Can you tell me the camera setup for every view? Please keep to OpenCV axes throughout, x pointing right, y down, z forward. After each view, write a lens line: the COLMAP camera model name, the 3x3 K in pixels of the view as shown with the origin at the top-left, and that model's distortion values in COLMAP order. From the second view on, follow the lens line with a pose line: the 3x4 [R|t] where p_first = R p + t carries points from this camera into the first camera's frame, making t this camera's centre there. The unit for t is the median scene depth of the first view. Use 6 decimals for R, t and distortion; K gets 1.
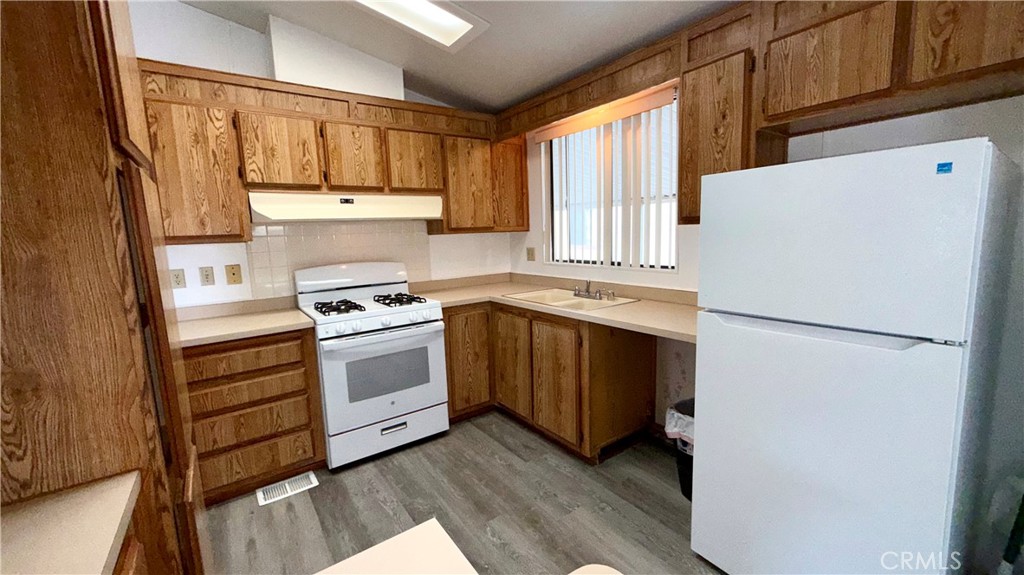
lens RADIAL K [[410.6, 0, 507.2], [0, 410.6, 287.4], [0, 0, 1]] dist [0.003568, -0.000222]
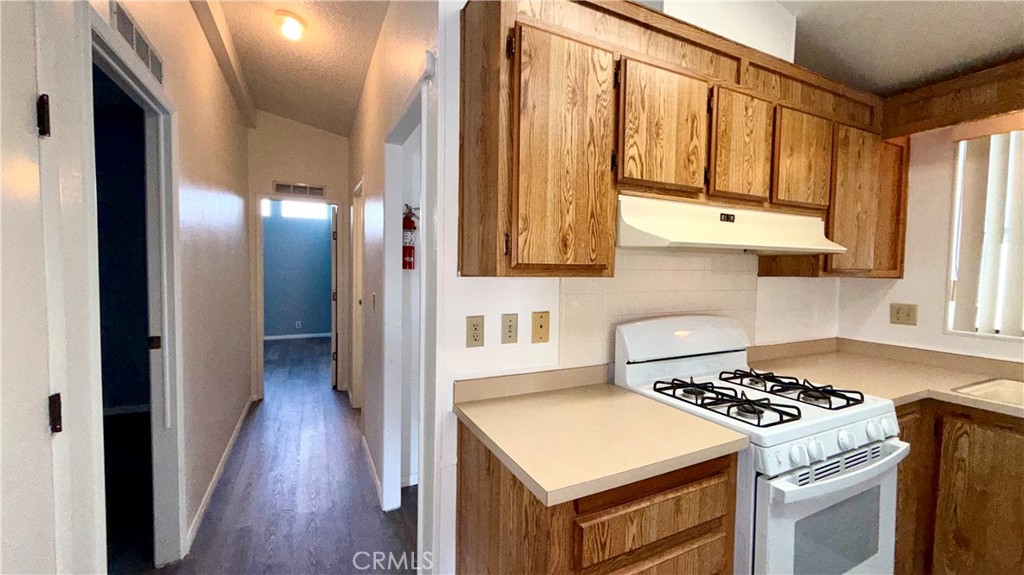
lens RADIAL K [[410.6, 0, 507.2], [0, 410.6, 287.4], [0, 0, 1]] dist [0.003568, -0.000222]
pose [[0.985880, 0.059494, -0.156528, -0.624619], [-0.072098, 0.994489, -0.076117, -0.040052], [0.151137, 0.086328, 0.984736, 0.374520]]
